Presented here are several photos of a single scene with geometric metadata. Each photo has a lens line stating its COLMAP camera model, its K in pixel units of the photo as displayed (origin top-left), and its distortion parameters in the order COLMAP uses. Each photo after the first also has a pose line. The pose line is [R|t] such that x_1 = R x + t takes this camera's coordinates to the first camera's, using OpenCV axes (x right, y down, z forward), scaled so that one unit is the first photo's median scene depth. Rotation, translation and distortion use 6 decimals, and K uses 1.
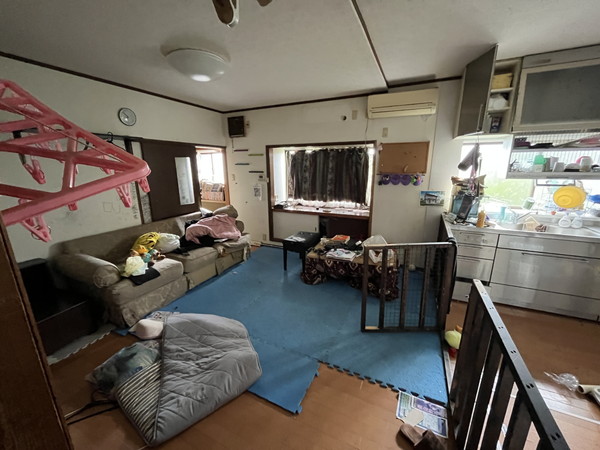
lens RADIAL K [[244.0, 0, 300.0], [0, 244.0, 225.0], [0, 0, 1]] dist [0.000749, 0.000112]
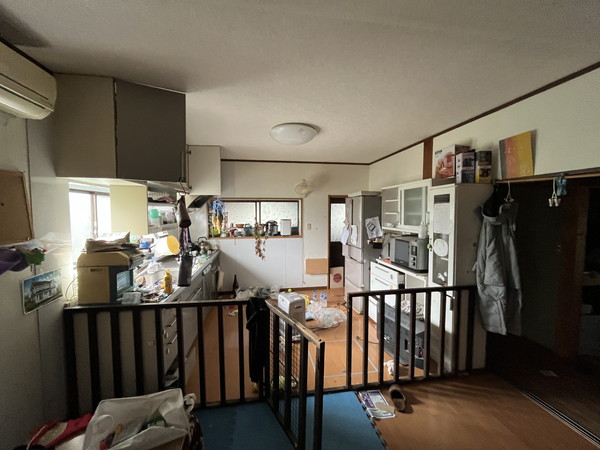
lens RADIAL K [[244.0, 0, 300.0], [0, 244.0, 225.0], [0, 0, 1]] dist [0.000749, 0.000112]
pose [[-0.542994, -0.031258, 0.839155, -0.140984], [0.216892, 0.960179, 0.176110, -0.209304], [-0.811243, 0.277632, -0.514592, 0.817033]]
